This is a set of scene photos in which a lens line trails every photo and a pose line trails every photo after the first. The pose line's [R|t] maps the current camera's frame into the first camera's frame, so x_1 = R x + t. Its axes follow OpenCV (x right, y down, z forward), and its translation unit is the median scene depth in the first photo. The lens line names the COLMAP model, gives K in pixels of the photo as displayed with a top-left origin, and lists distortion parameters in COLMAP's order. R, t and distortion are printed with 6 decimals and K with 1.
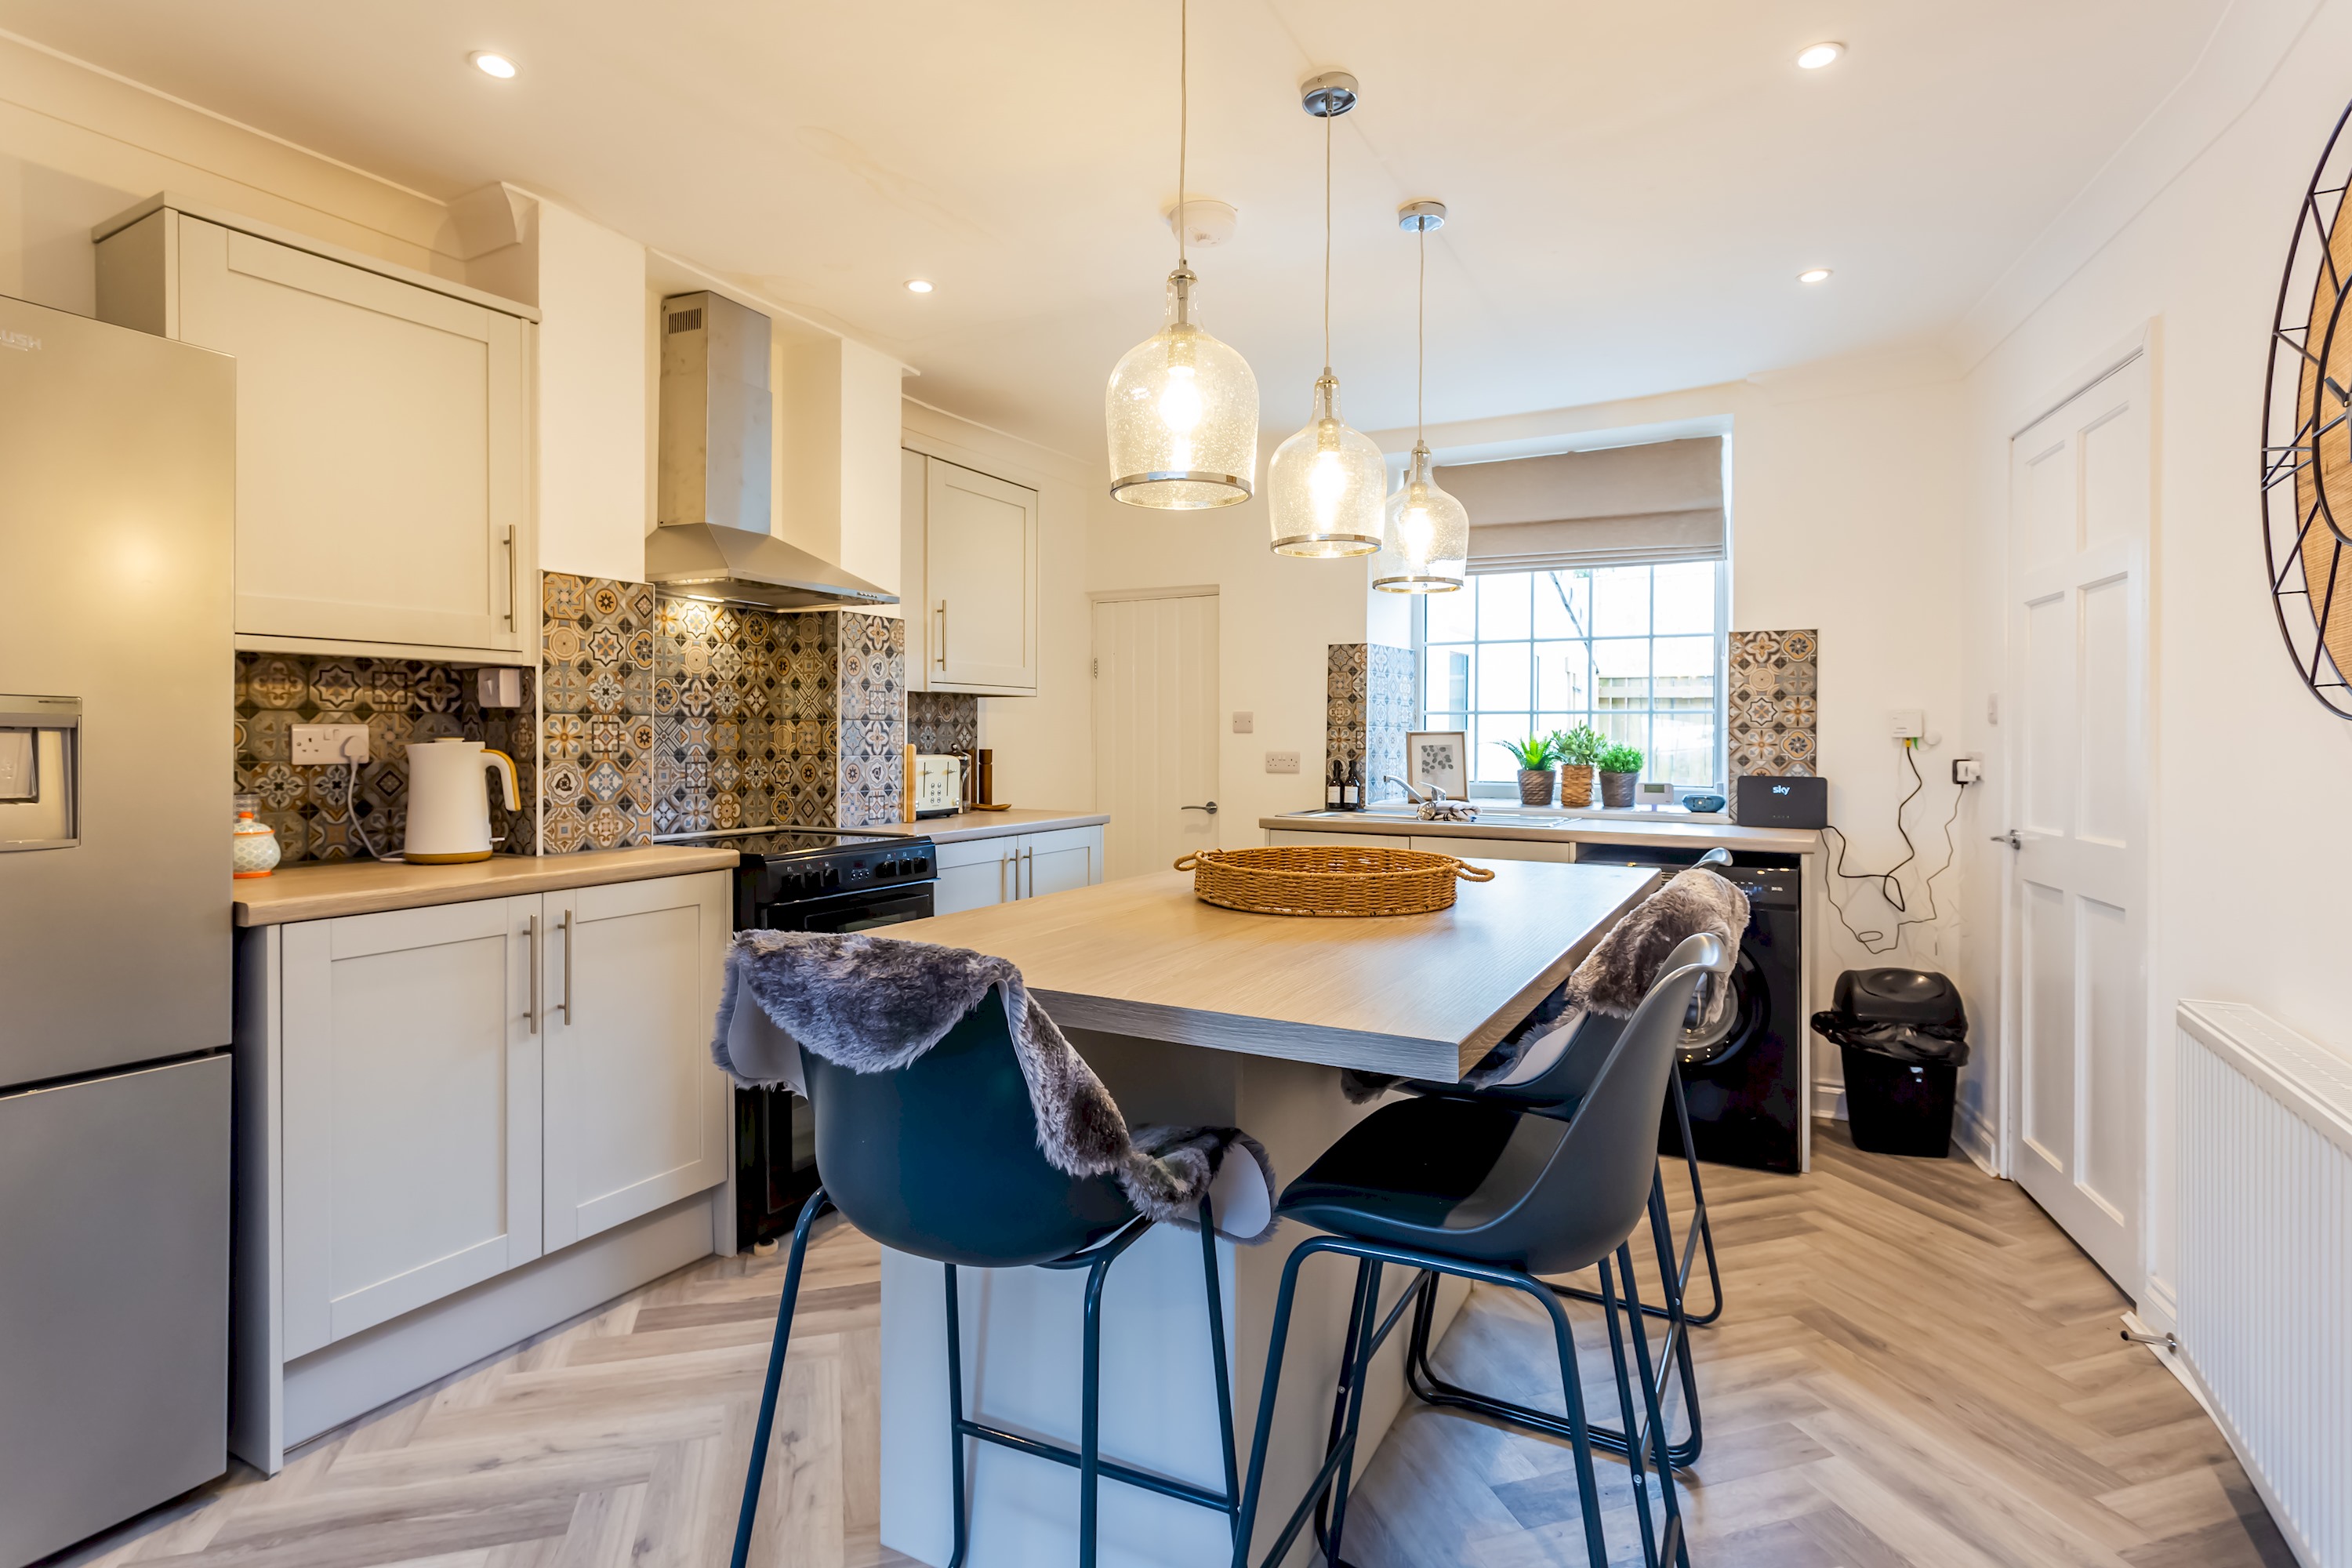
lens RADIAL K [[1170.1, 0, 1175.7], [0, 1170.1, 752.4], [0, 0, 1]] dist [-0.006457, 0.006761]
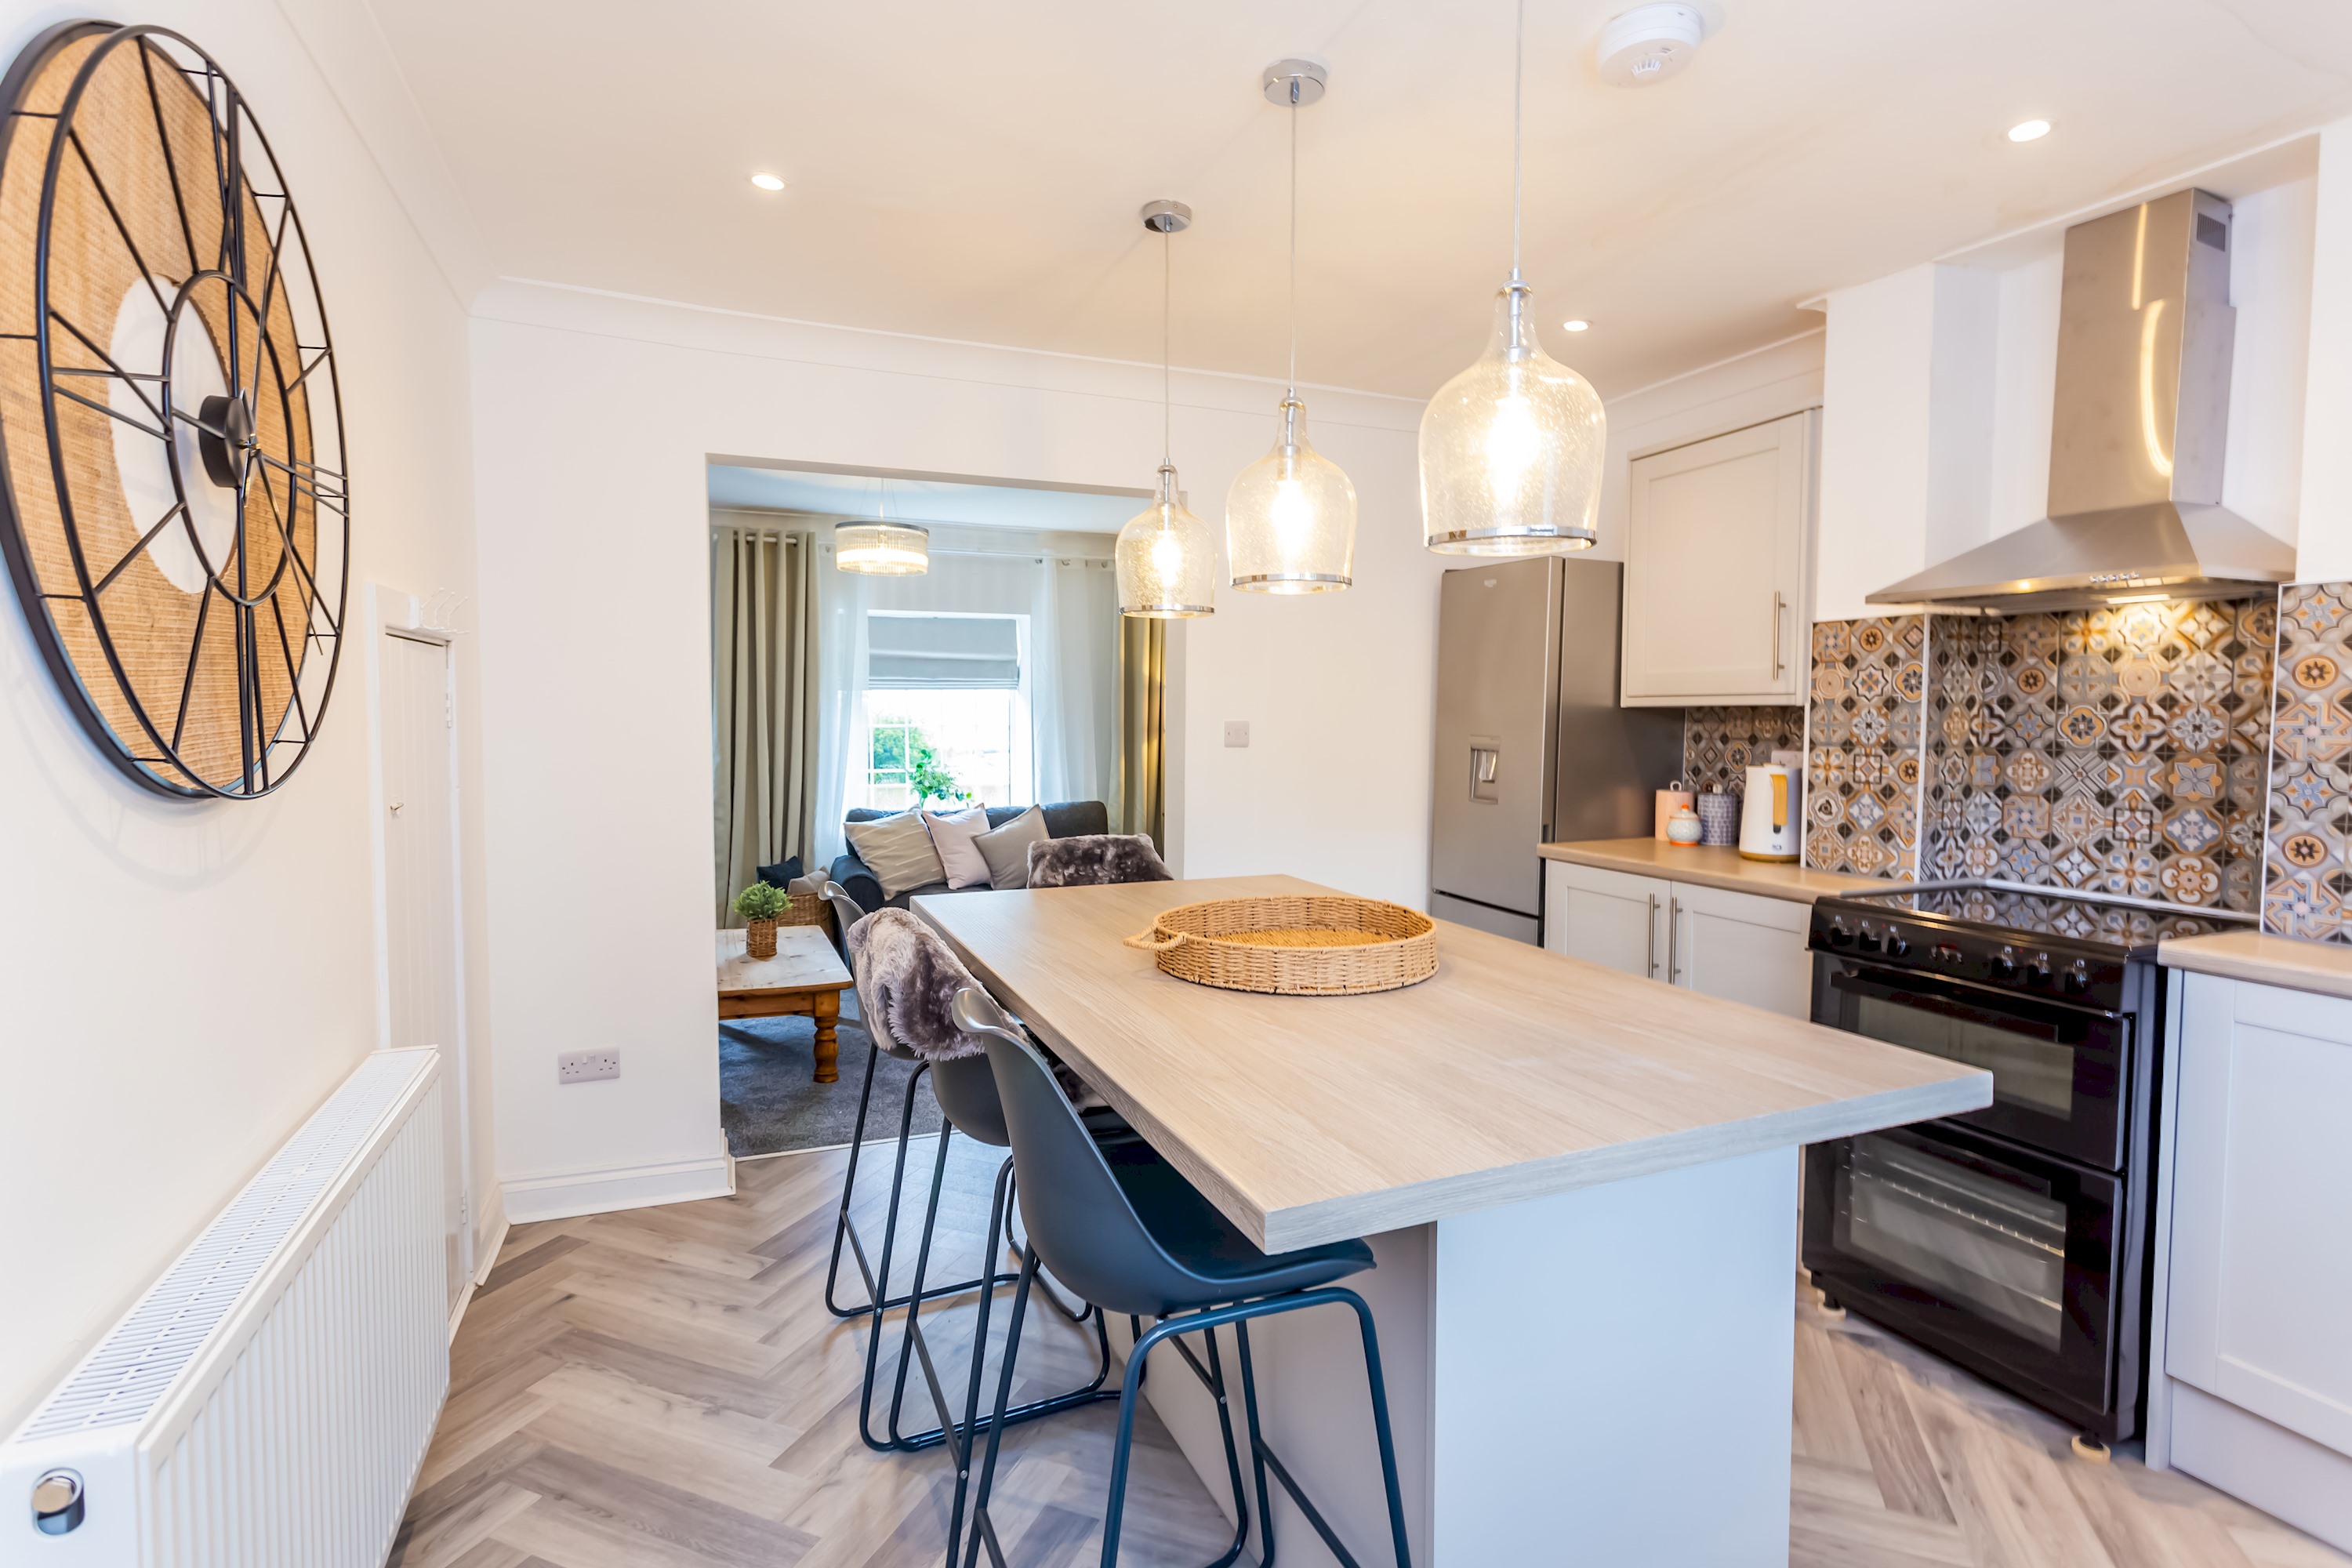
lens RADIAL K [[1170.1, 0, 1112.4], [0, 1170.1, 773.8], [0, 0, 1]] dist [-0.006457, 0.006761]
pose [[-0.663813, 0.039623, -0.746848, 0.752527], [-0.011321, 0.997949, 0.063007, -0.067667], [0.747813, 0.050280, -0.662003, 1.198652]]
